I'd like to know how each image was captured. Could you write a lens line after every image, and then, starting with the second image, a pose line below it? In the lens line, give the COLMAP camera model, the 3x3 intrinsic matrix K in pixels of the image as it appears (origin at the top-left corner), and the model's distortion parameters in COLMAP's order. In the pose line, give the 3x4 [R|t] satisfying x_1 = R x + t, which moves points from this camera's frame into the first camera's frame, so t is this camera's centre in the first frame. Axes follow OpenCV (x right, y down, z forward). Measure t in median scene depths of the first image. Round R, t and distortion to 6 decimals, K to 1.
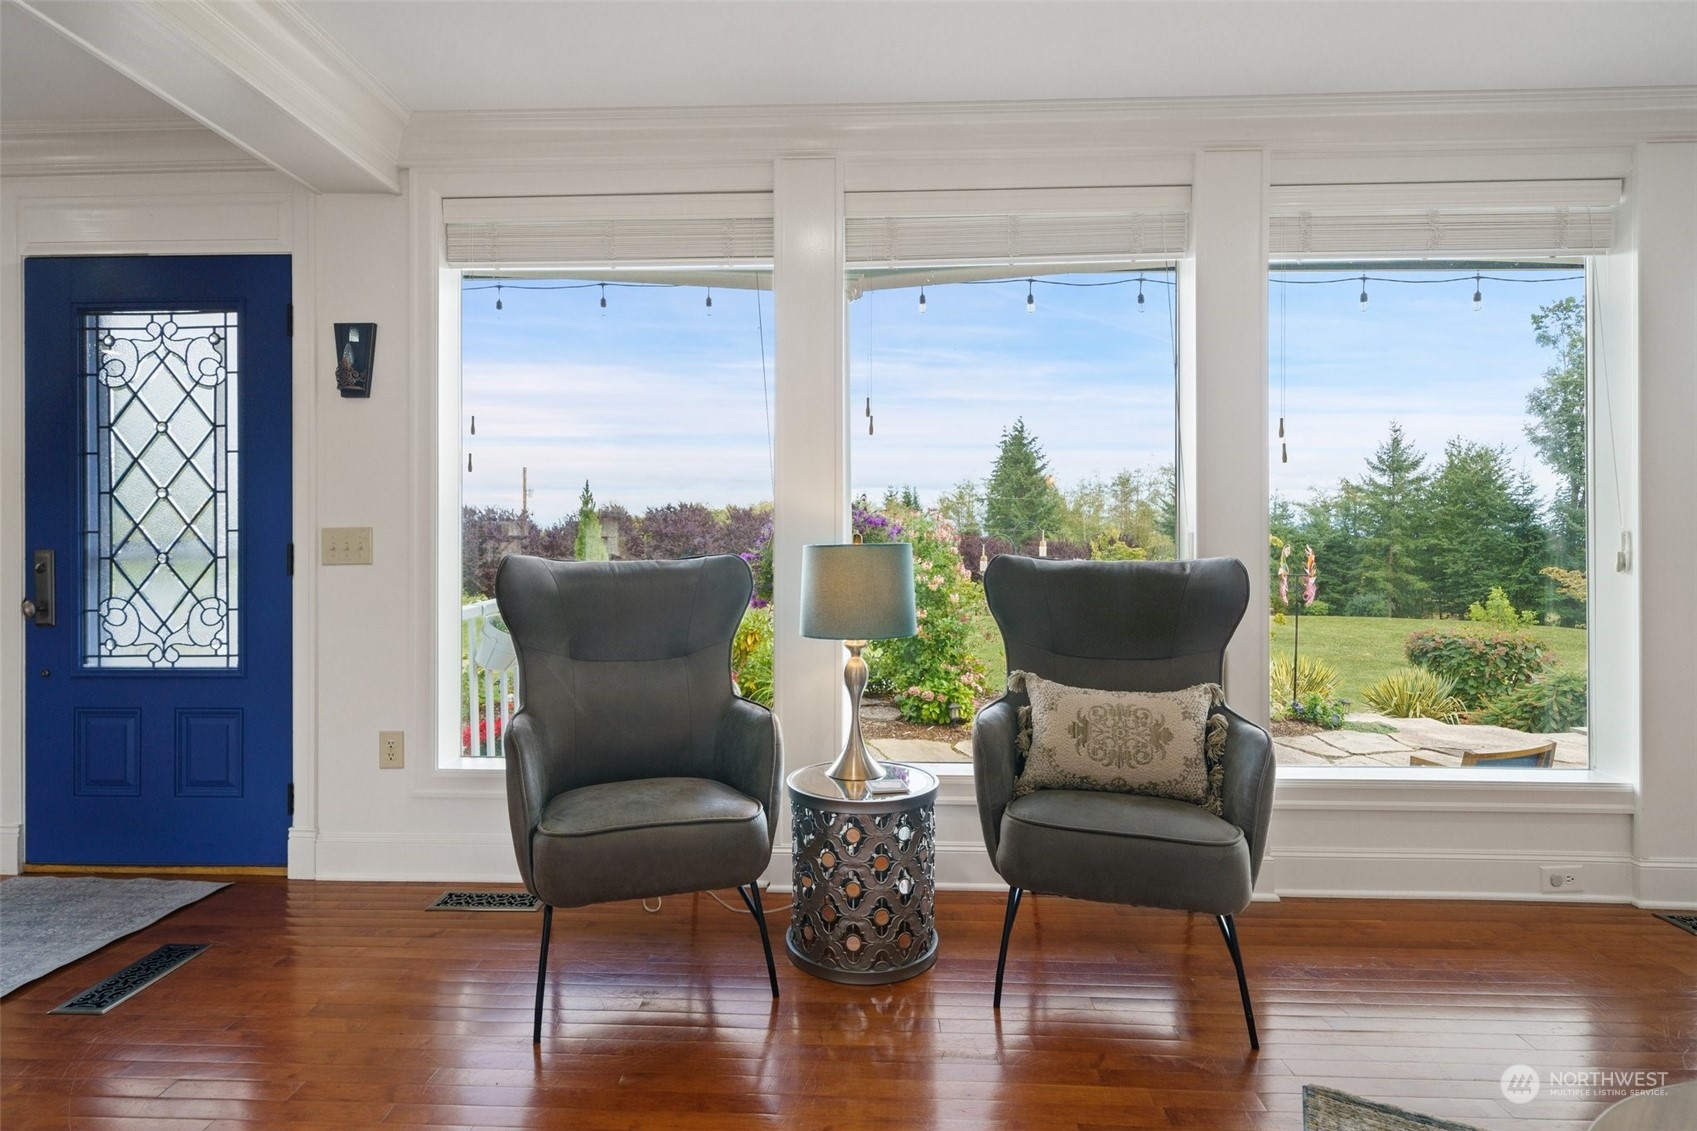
lens RADIAL K [[844.8, 0, 845.8], [0, 844.8, 546.2], [0, 0, 1]] dist [-0.004294, -0.000494]
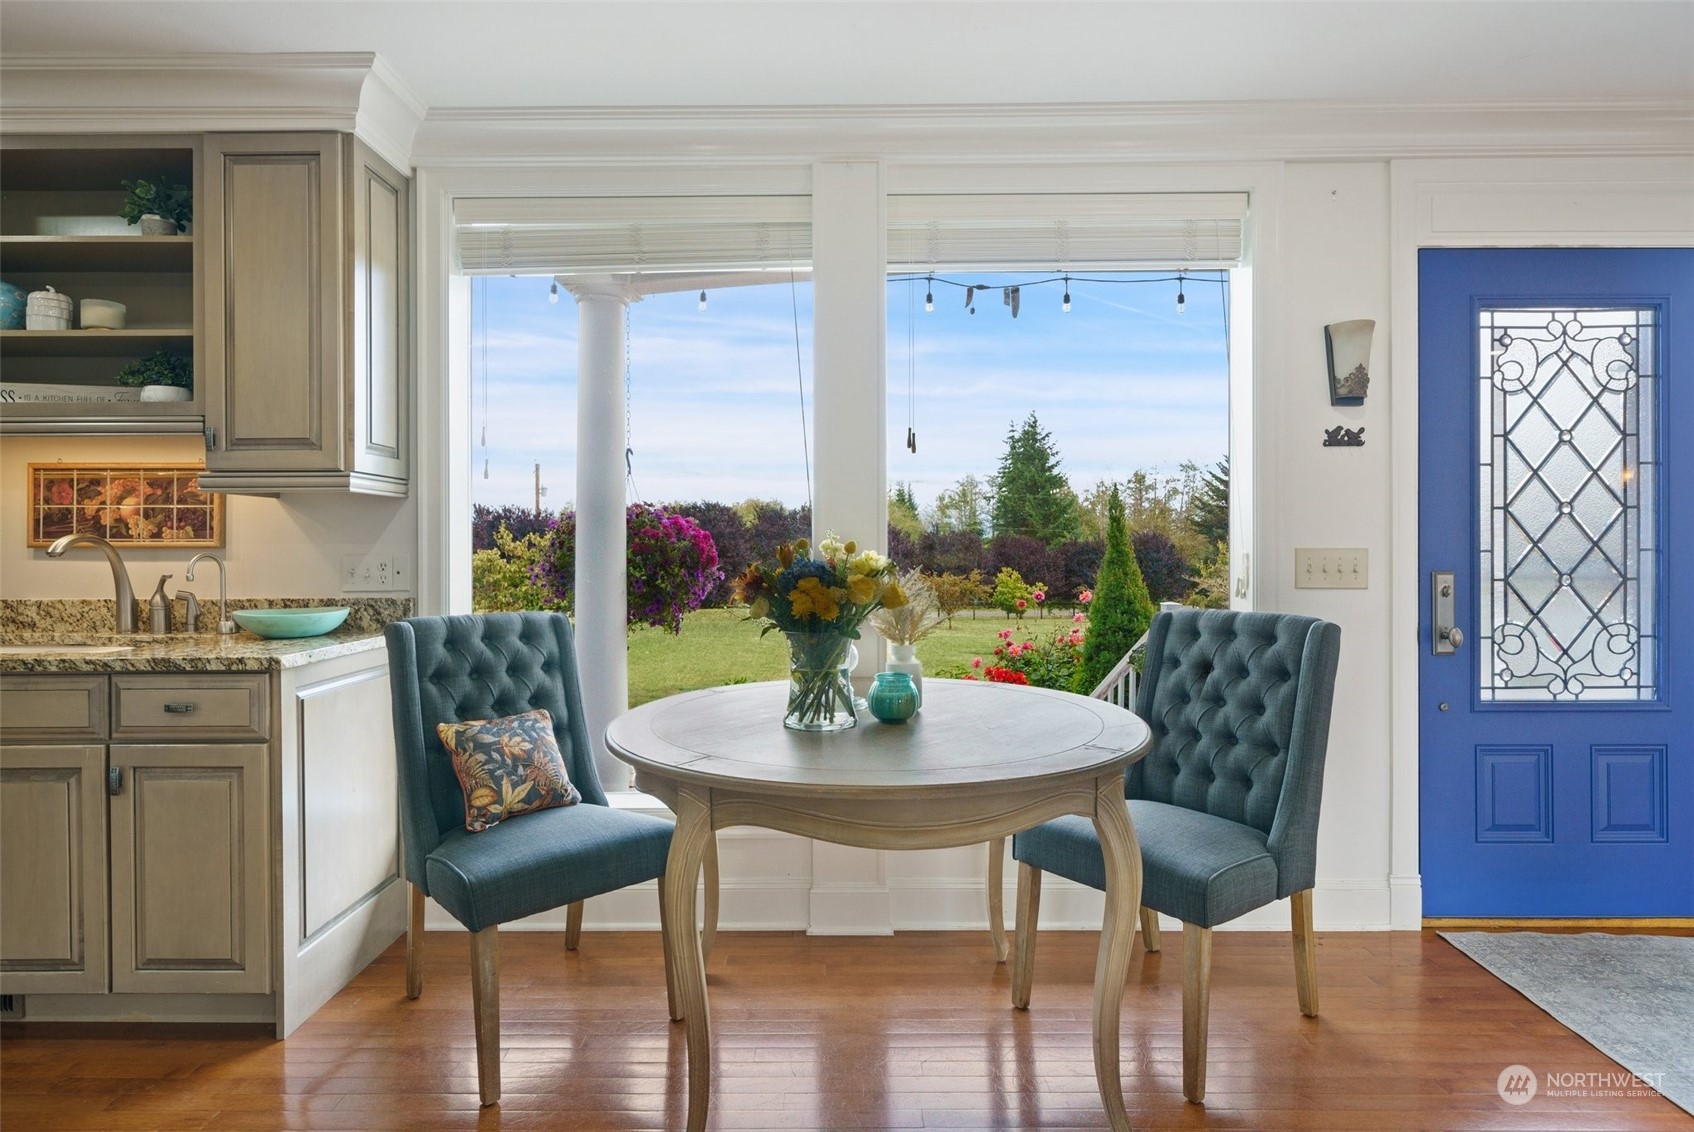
lens RADIAL K [[884.7, 0, 850.0], [0, 884.7, 547.5], [0, 0, 1]] dist [0.000395, 0.000043]
pose [[0.999569, -0.002207, 0.029286, -1.611159], [0.002167, 0.999997, 0.001407, -0.023945], [-0.029289, -0.001343, 0.999570, 0.066941]]
